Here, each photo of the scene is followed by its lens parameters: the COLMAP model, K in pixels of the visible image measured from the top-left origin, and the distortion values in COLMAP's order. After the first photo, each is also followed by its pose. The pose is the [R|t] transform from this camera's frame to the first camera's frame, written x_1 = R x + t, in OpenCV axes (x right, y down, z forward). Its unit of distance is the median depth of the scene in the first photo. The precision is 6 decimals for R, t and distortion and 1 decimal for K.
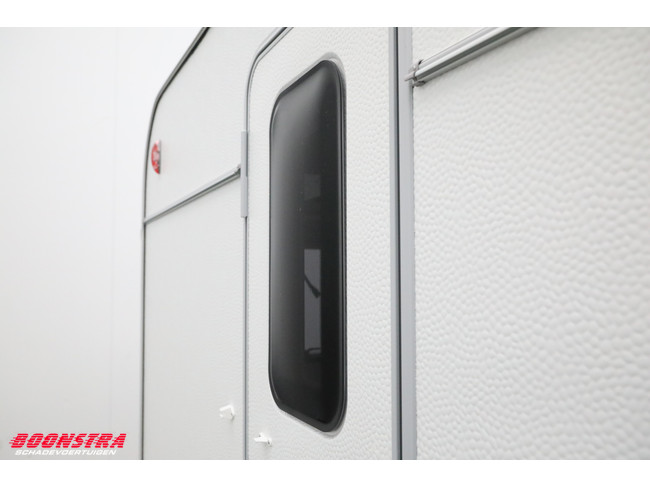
lens RADIAL K [[504.9, 0, 325.1], [0, 504.9, 242.1], [0, 0, 1]] dist [-0.033365, -0.004812]
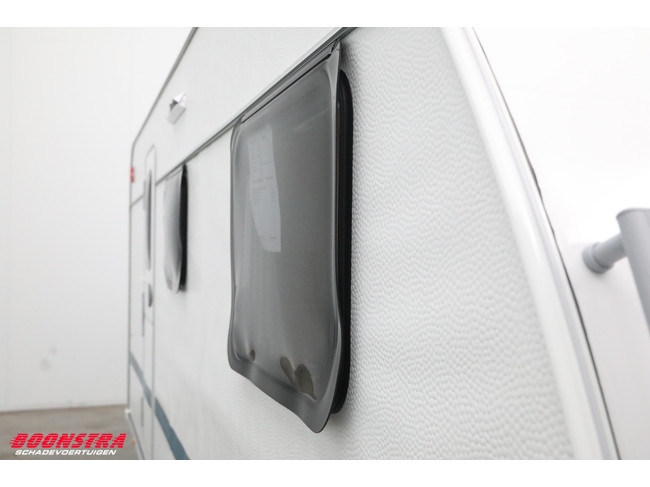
lens RADIAL K [[728.6, 0, 325.0], [0, 728.6, 244.5], [0, 0, 1]] dist [-0.015420, 0.000000]
pose [[0.976506, 0.010774, -0.215221, 0.341855], [0.001865, 0.998289, 0.058437, -0.042777], [0.215482, -0.057466, 0.974815, -0.571782]]
